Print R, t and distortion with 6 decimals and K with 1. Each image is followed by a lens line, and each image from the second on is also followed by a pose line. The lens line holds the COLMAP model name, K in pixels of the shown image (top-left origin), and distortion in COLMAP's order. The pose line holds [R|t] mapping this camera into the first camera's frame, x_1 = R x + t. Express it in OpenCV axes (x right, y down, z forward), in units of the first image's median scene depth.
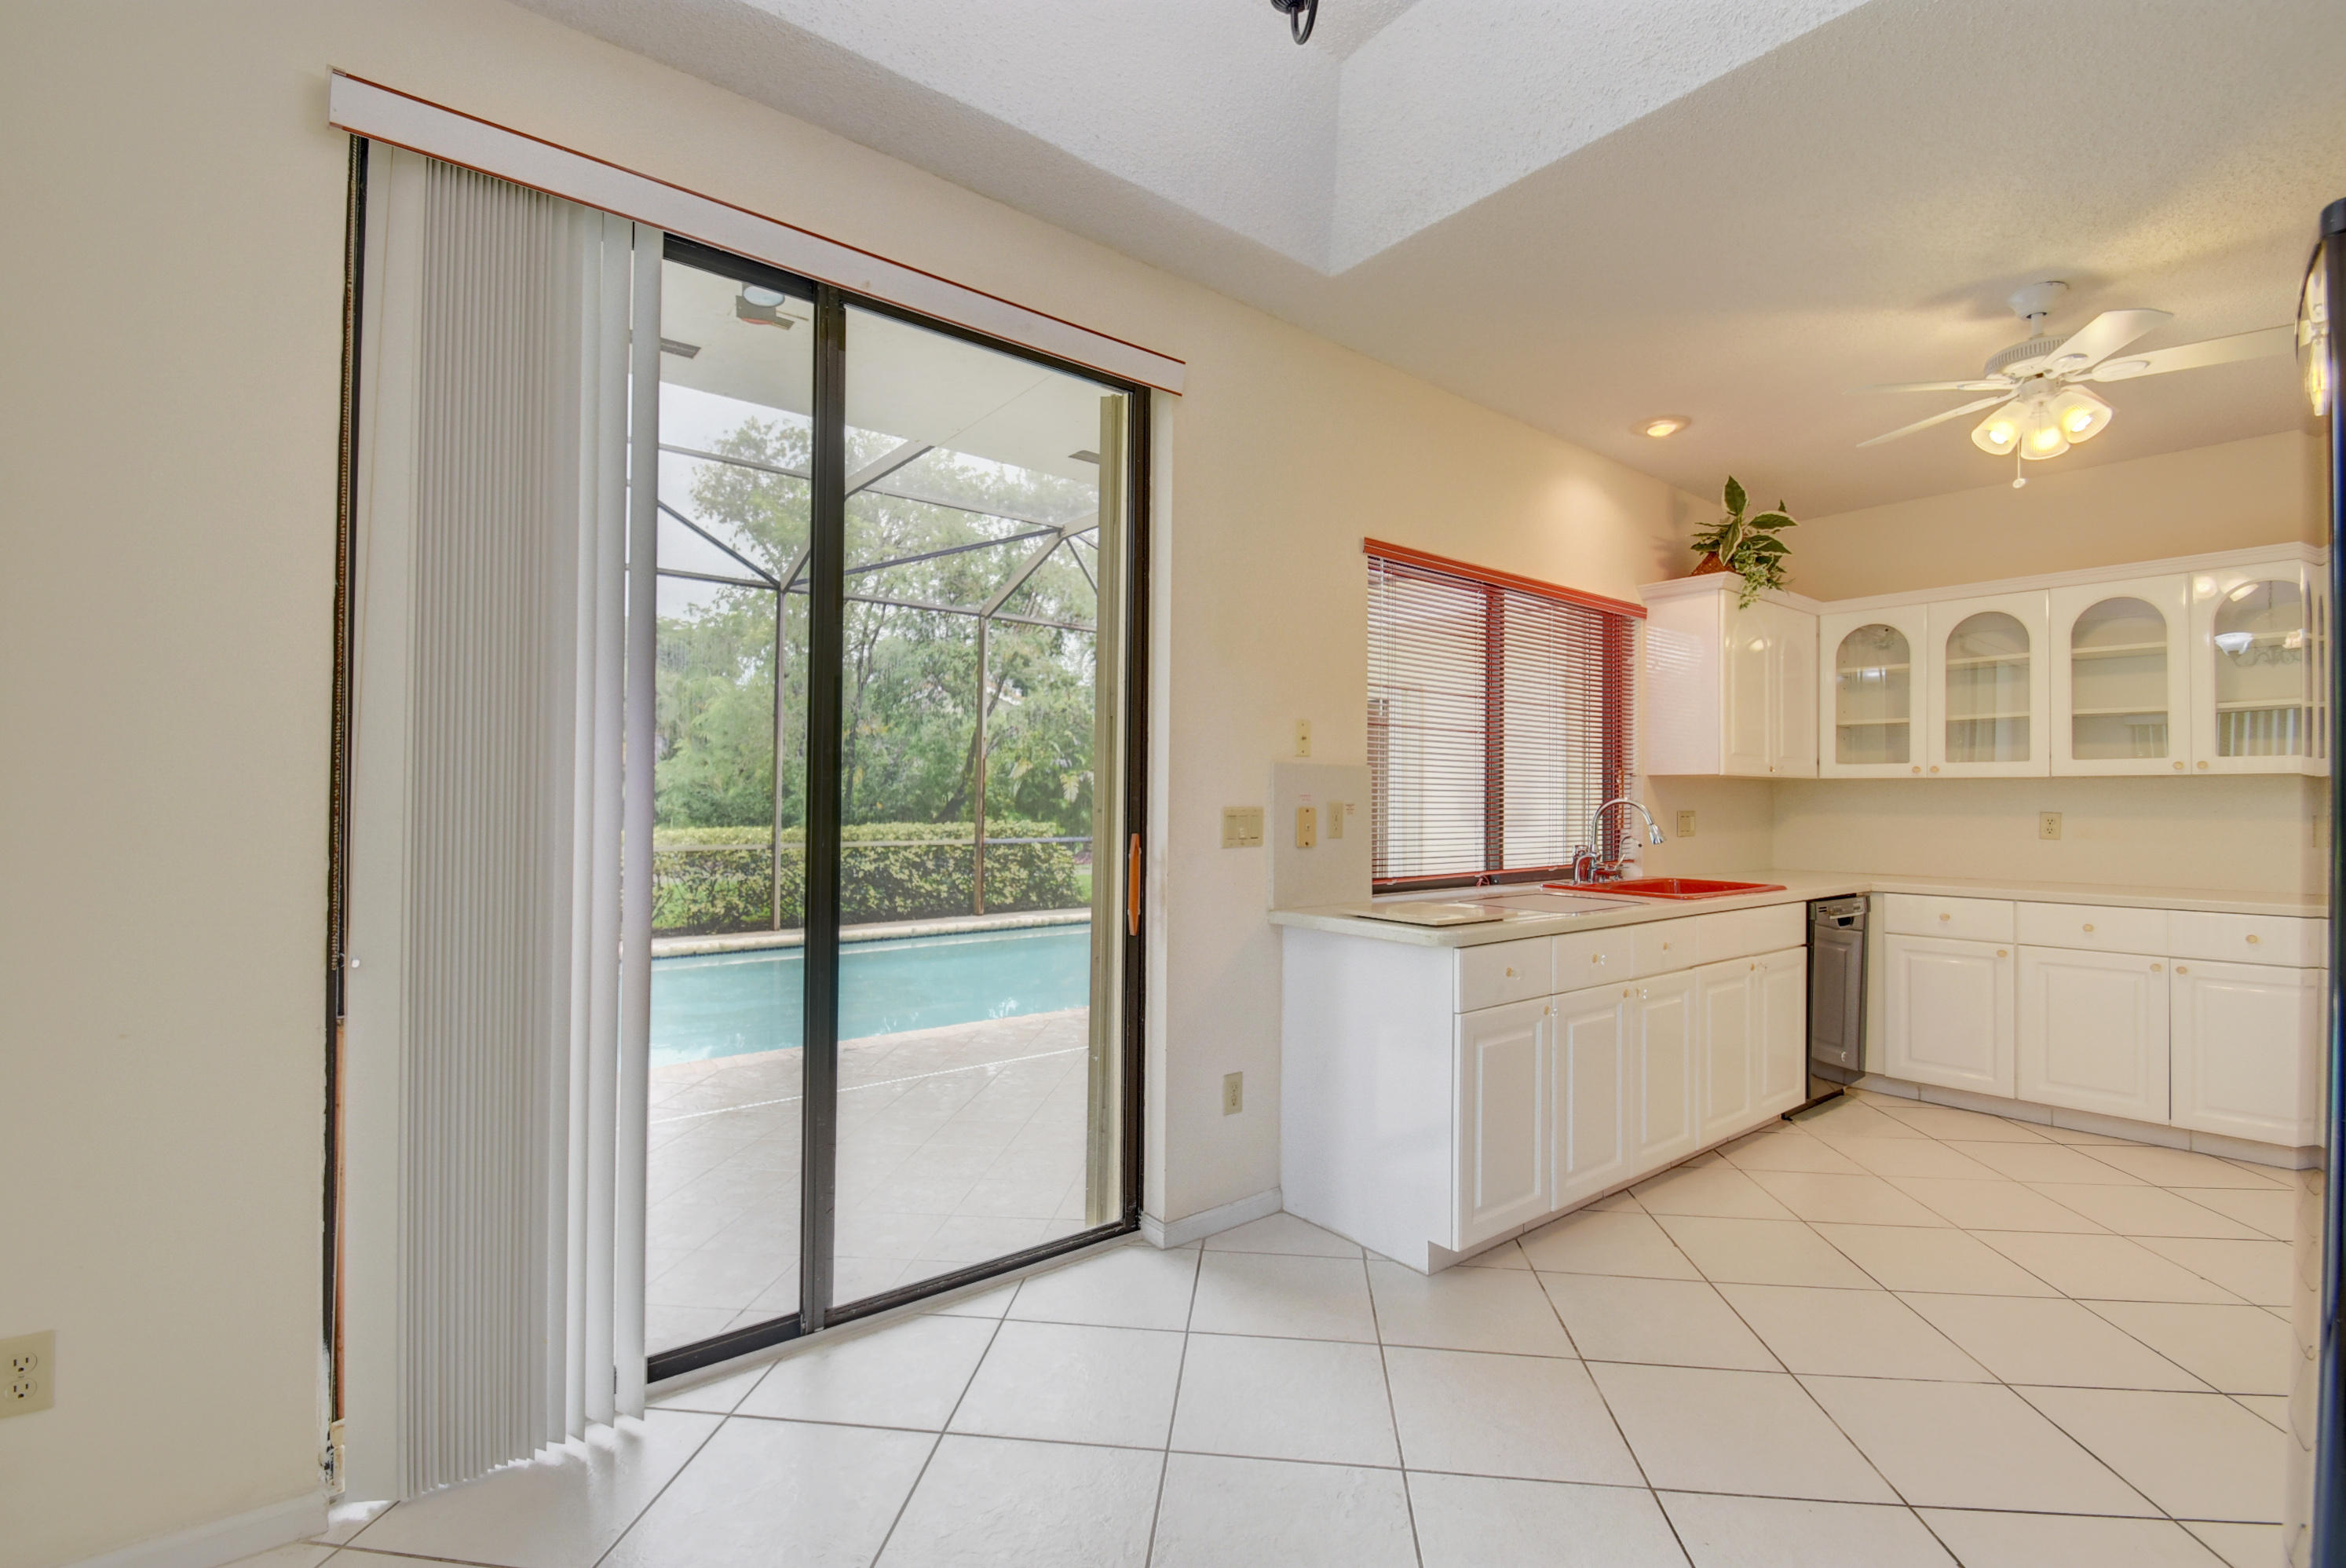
lens RADIAL K [[1032.4, 0, 1154.3], [0, 1032.4, 788.1], [0, 0, 1]] dist [0.015616, -0.018498]
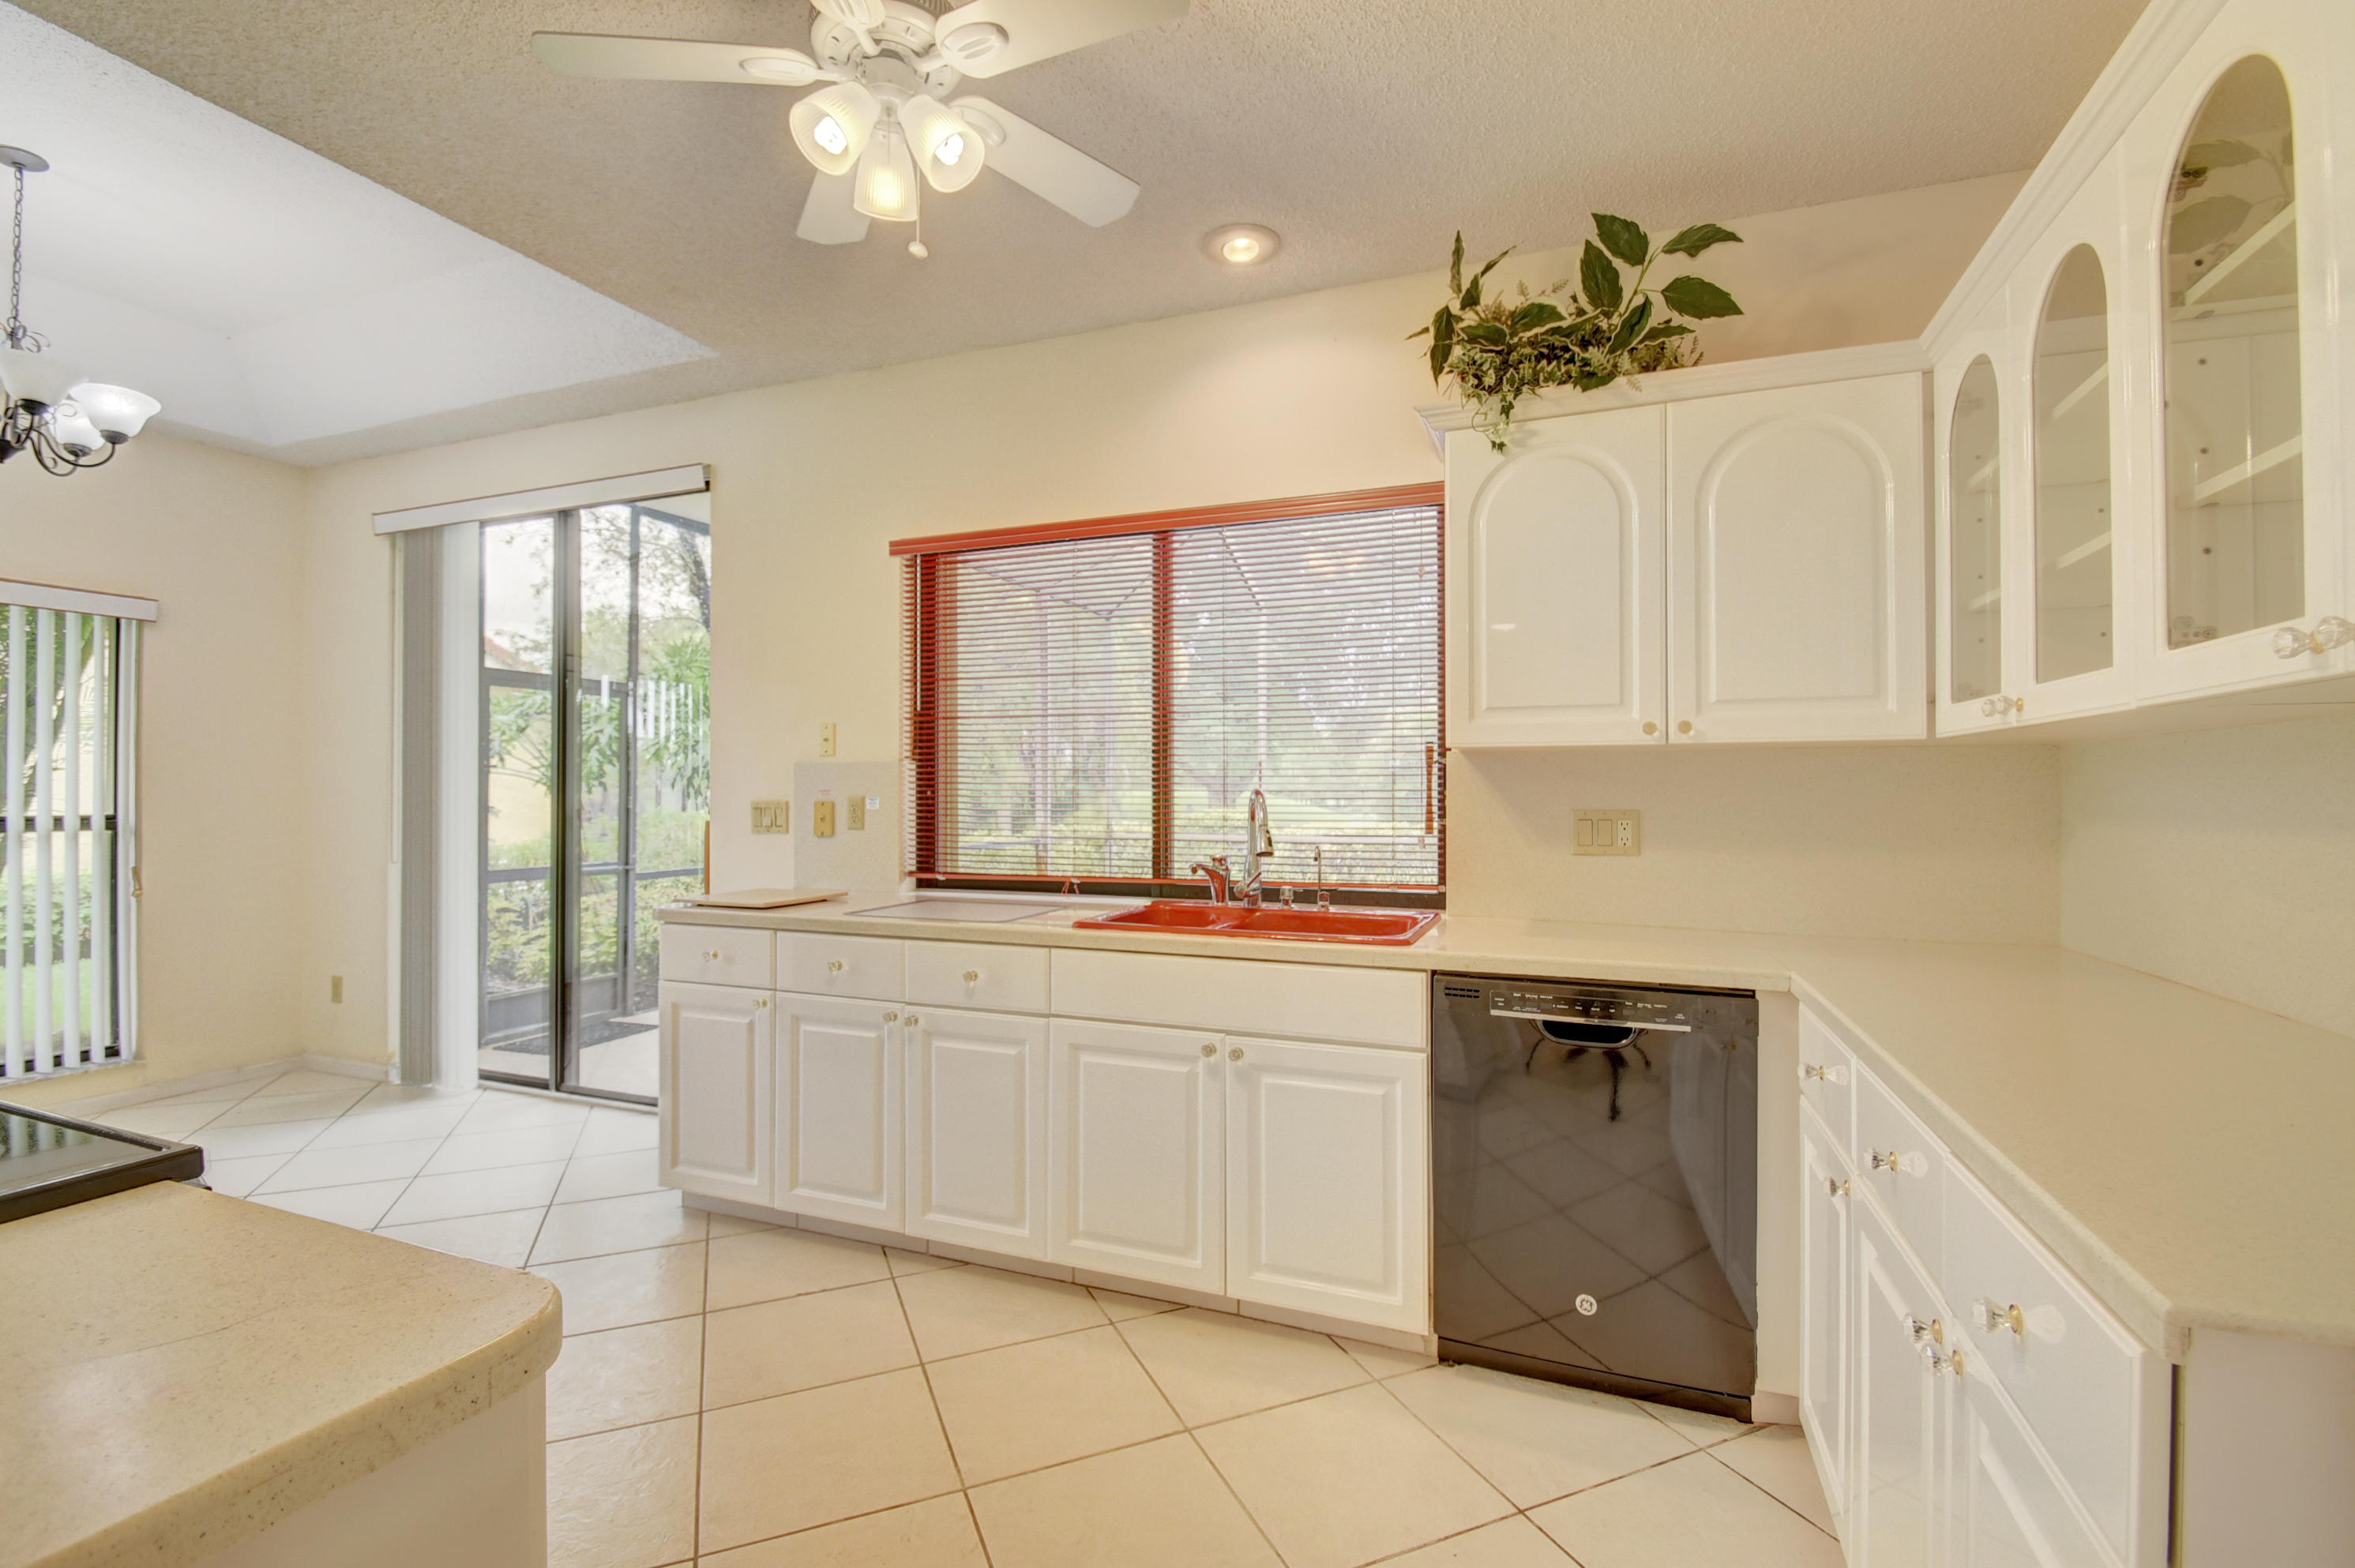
lens RADIAL K [[1036.2, 0, 1158.7], [0, 1036.2, 788.1], [0, 0, 1]] dist [0.015616, -0.018498]
pose [[0.495398, -0.013396, -0.868563, 1.014717], [0.010544, 0.999900, -0.009407, 0.015162], [0.868602, -0.004498, 0.495490, 0.585619]]
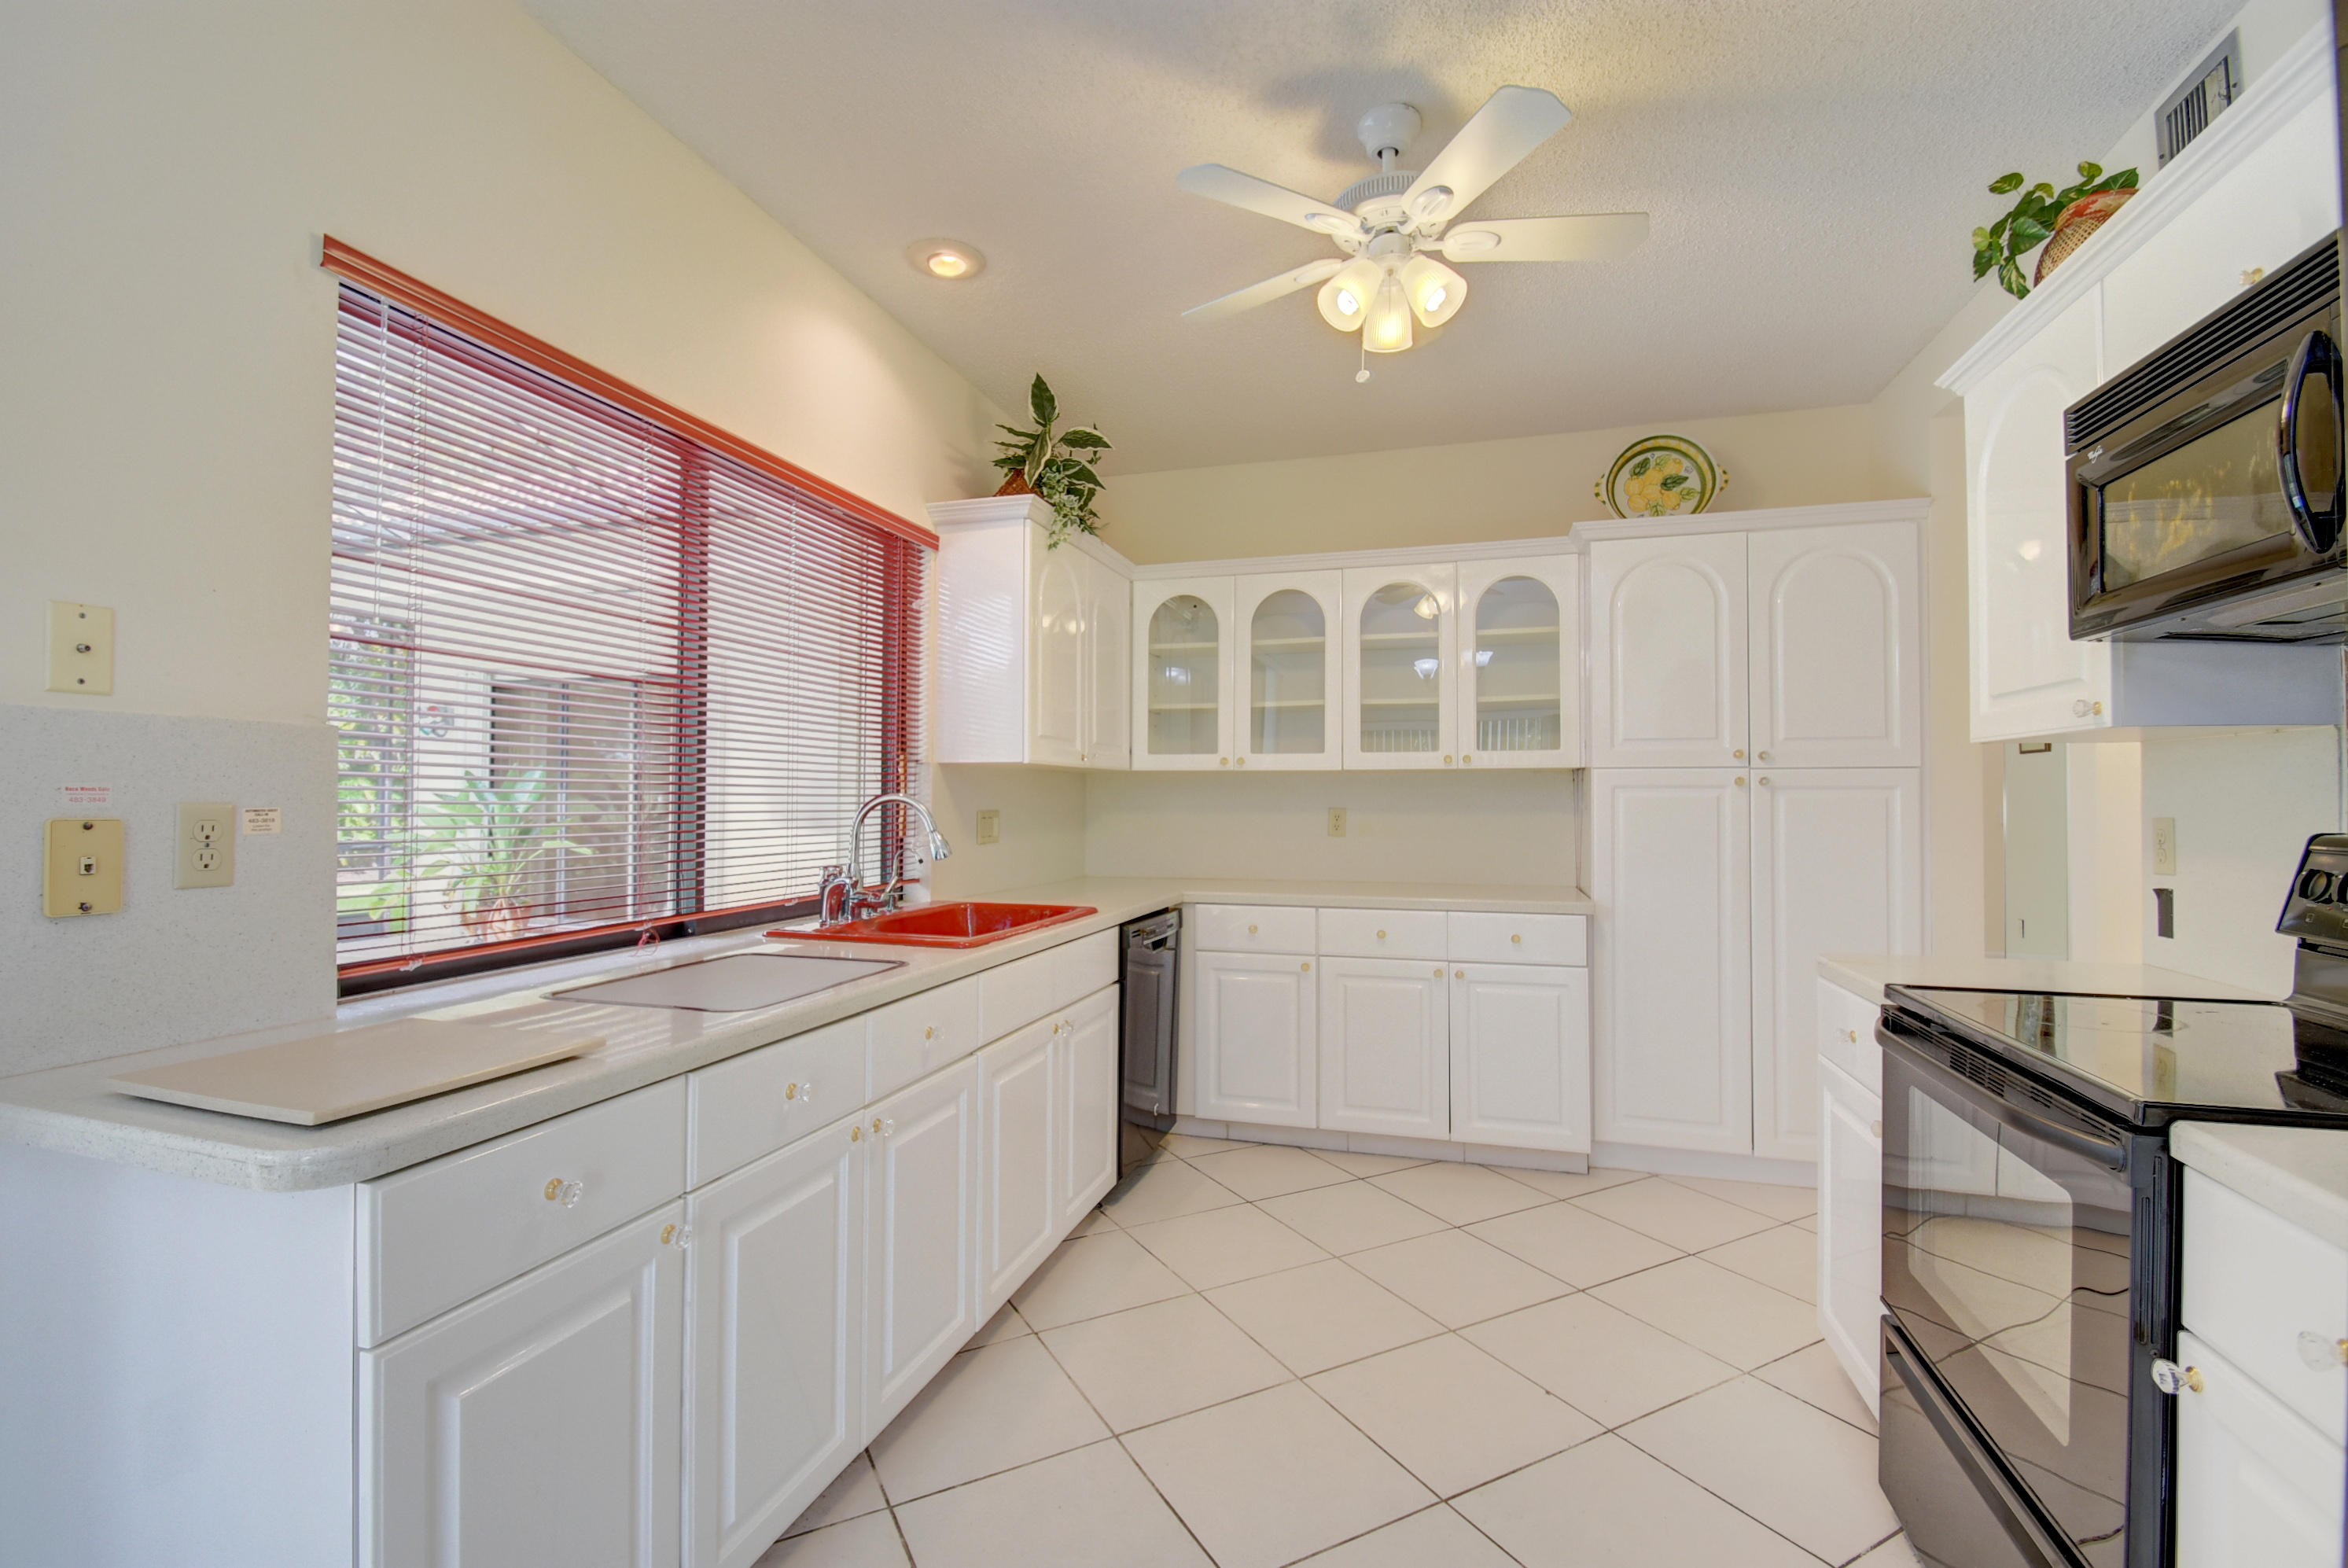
lens RADIAL K [[1032.3, 0, 1163.4], [0, 1032.3, 783.9], [0, 0, 1]] dist [0.015761, -0.016421]
pose [[0.820871, 0.004785, 0.571093, 0.203944], [-0.004849, 0.999987, -0.001409, 0.003294], [-0.571093, -0.001613, 0.820884, 0.330099]]
